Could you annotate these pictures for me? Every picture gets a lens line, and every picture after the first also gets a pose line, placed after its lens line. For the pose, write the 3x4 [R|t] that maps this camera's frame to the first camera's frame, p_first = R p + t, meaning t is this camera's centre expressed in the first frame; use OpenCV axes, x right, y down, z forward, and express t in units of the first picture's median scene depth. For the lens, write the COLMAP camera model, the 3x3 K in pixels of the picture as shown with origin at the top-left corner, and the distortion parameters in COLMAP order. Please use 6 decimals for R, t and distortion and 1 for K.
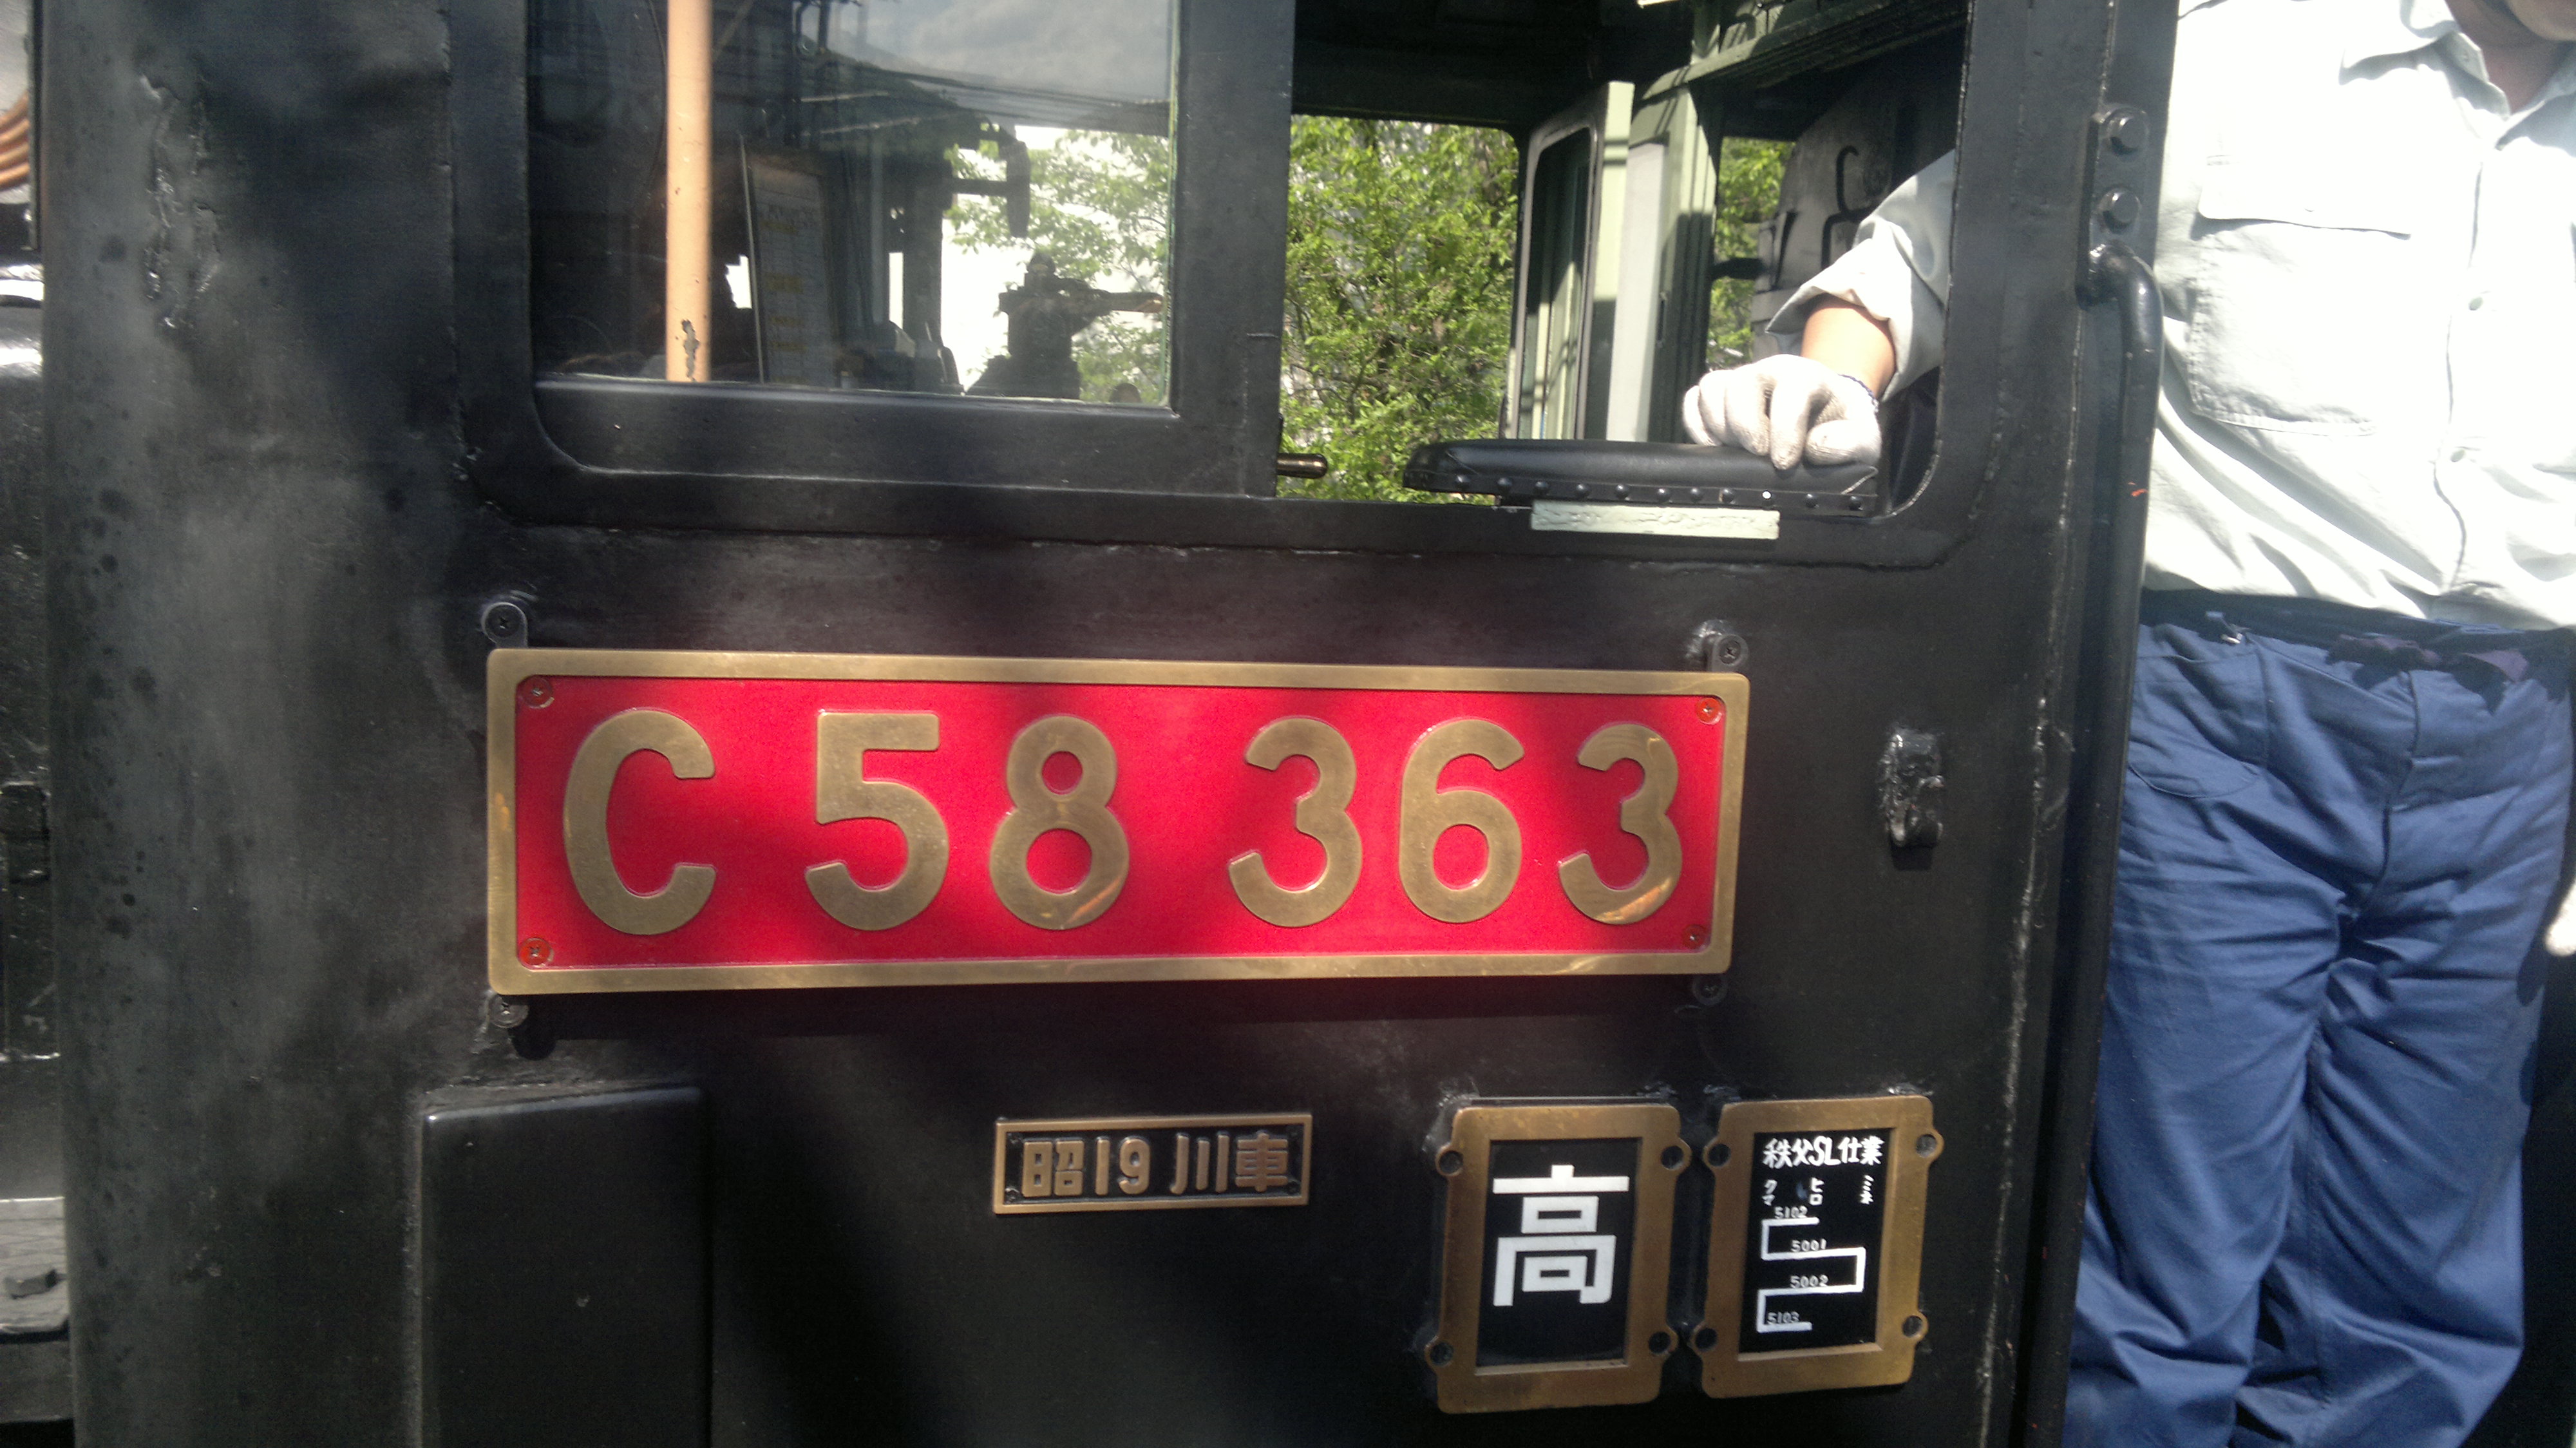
lens RADIAL K [[2227.2, 0, 1287.6], [0, 2227.2, 724.9], [0, 0, 1]] dist [0.040768, -0.060464]
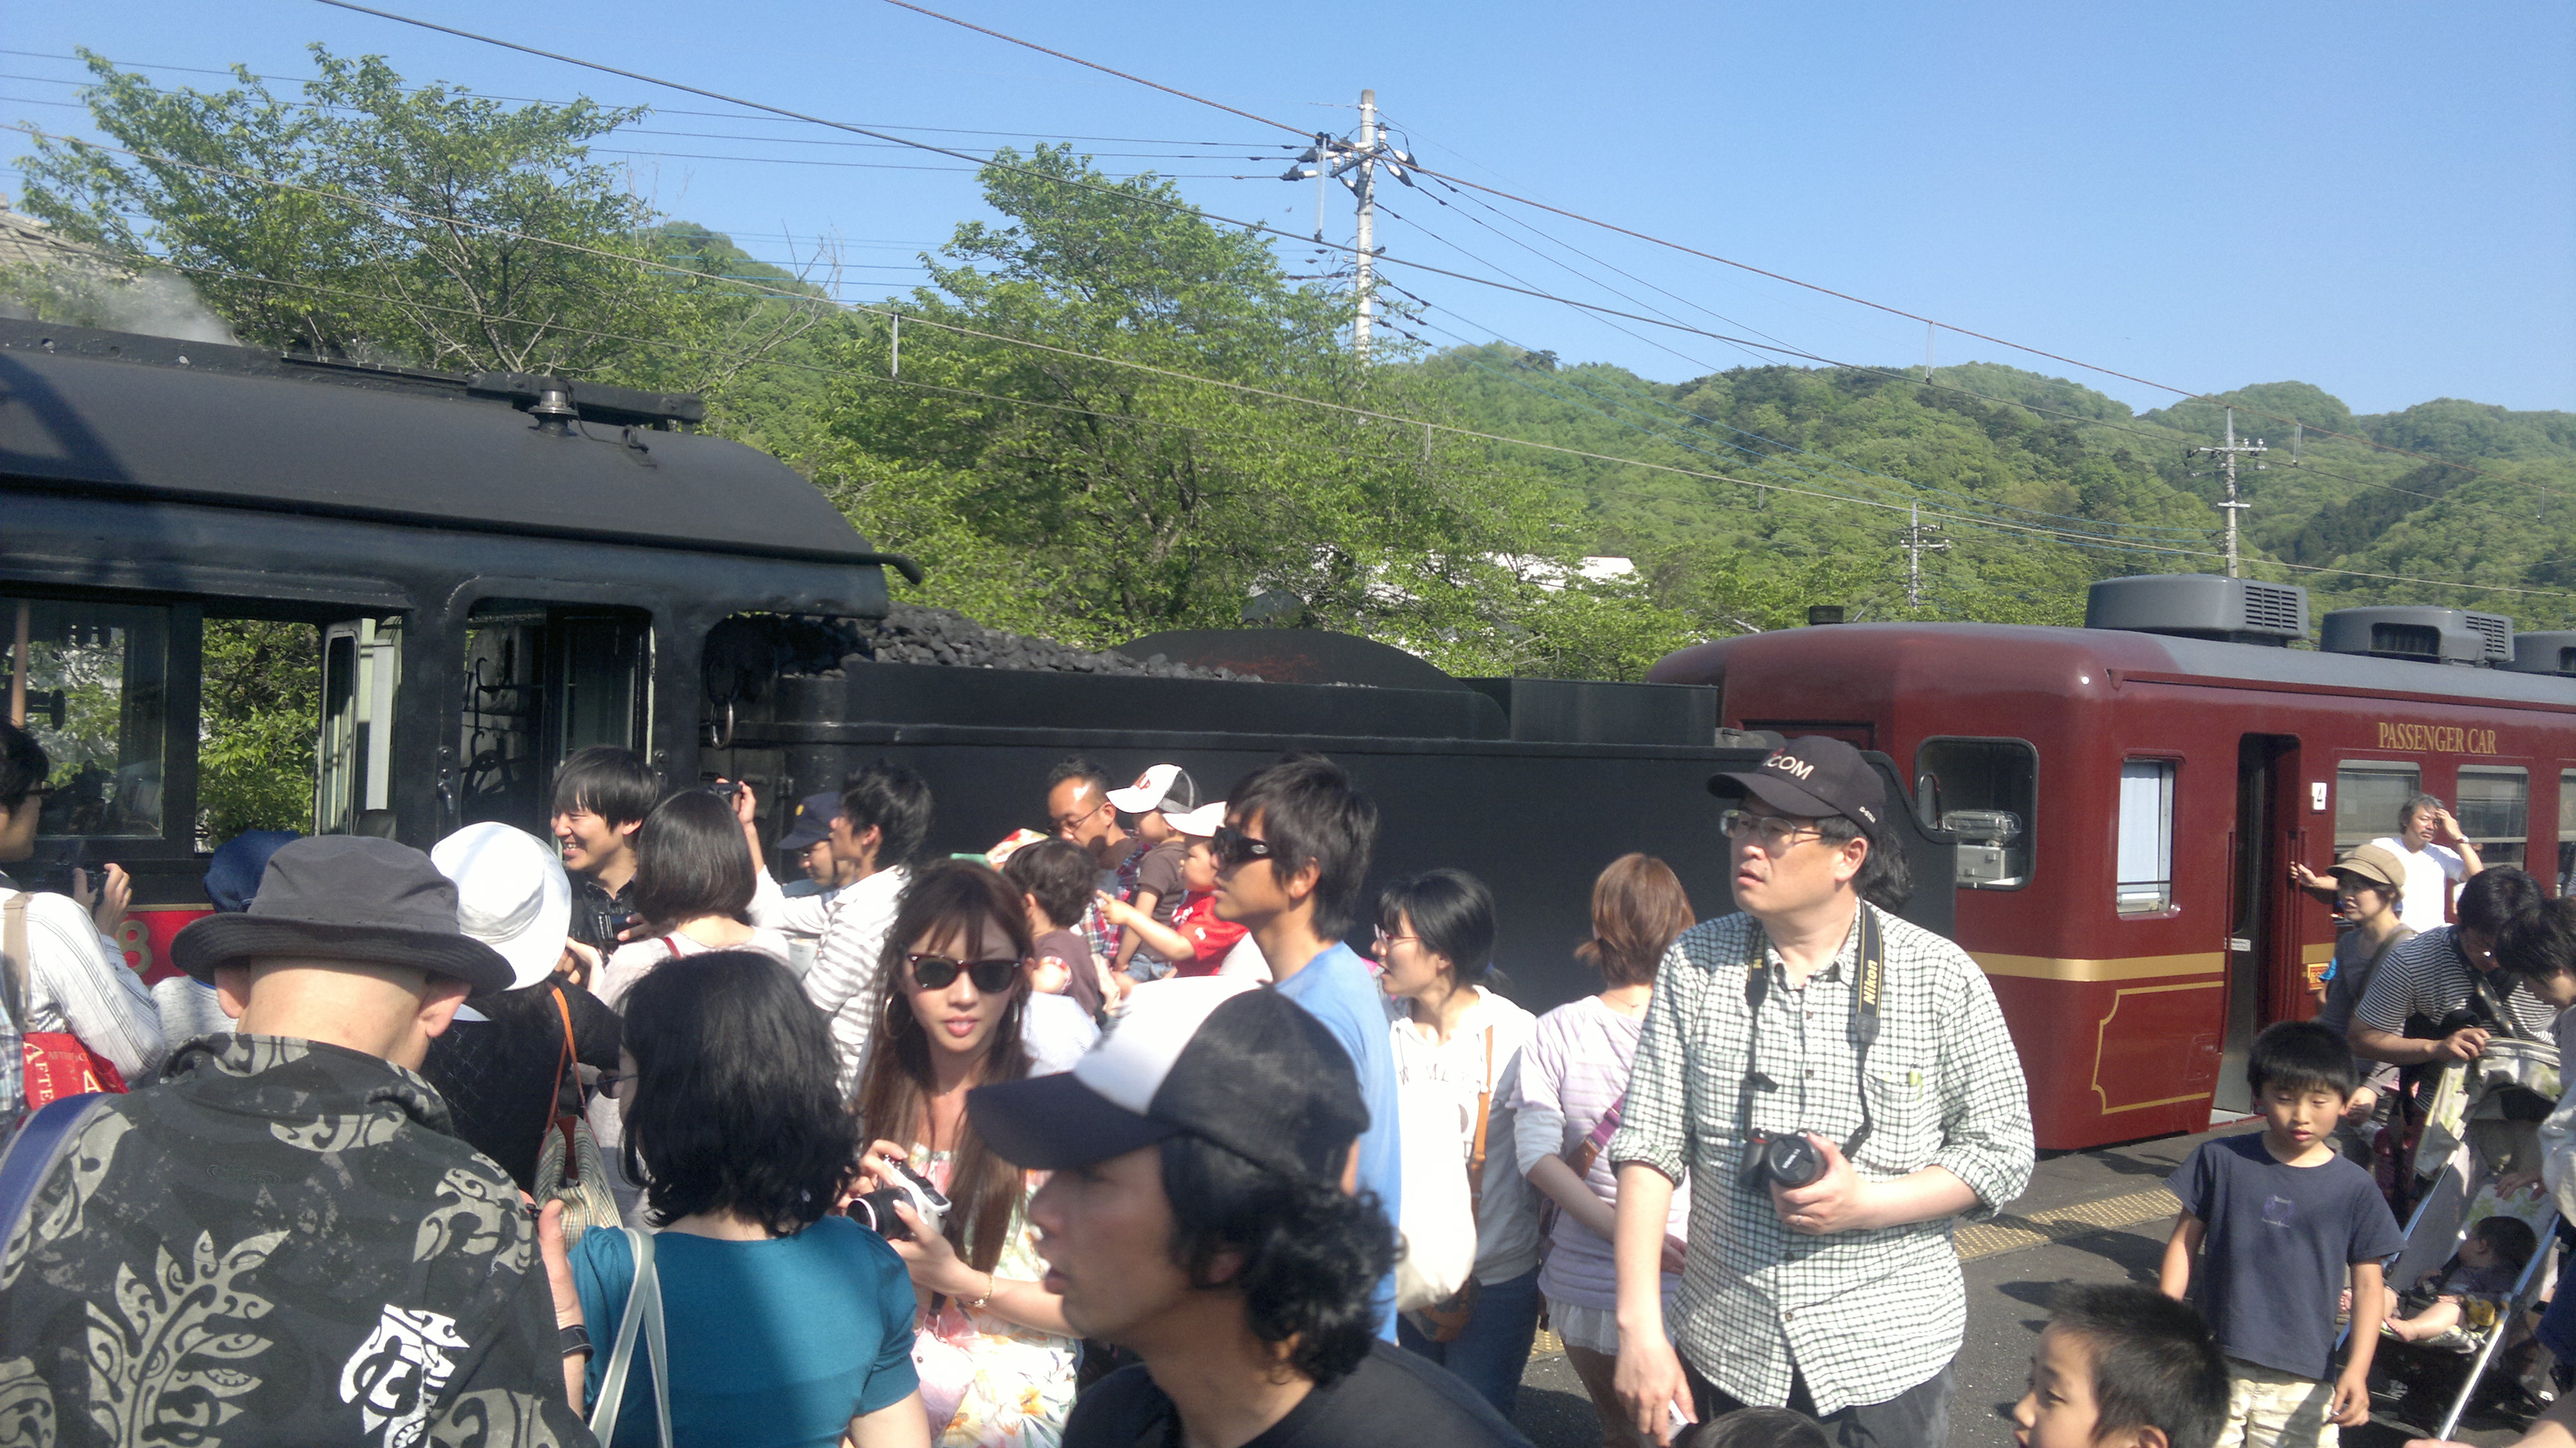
lens RADIAL K [[2227.2, 0, 1287.1], [0, 2227.2, 725.7], [0, 0, 1]] dist [0.040768, -0.060464]
pose [[0.879690, -0.016561, 0.475259, -0.081849], [0.079349, 0.990495, -0.112356, 0.102994], [-0.468881, 0.136550, 0.872642, -1.071368]]
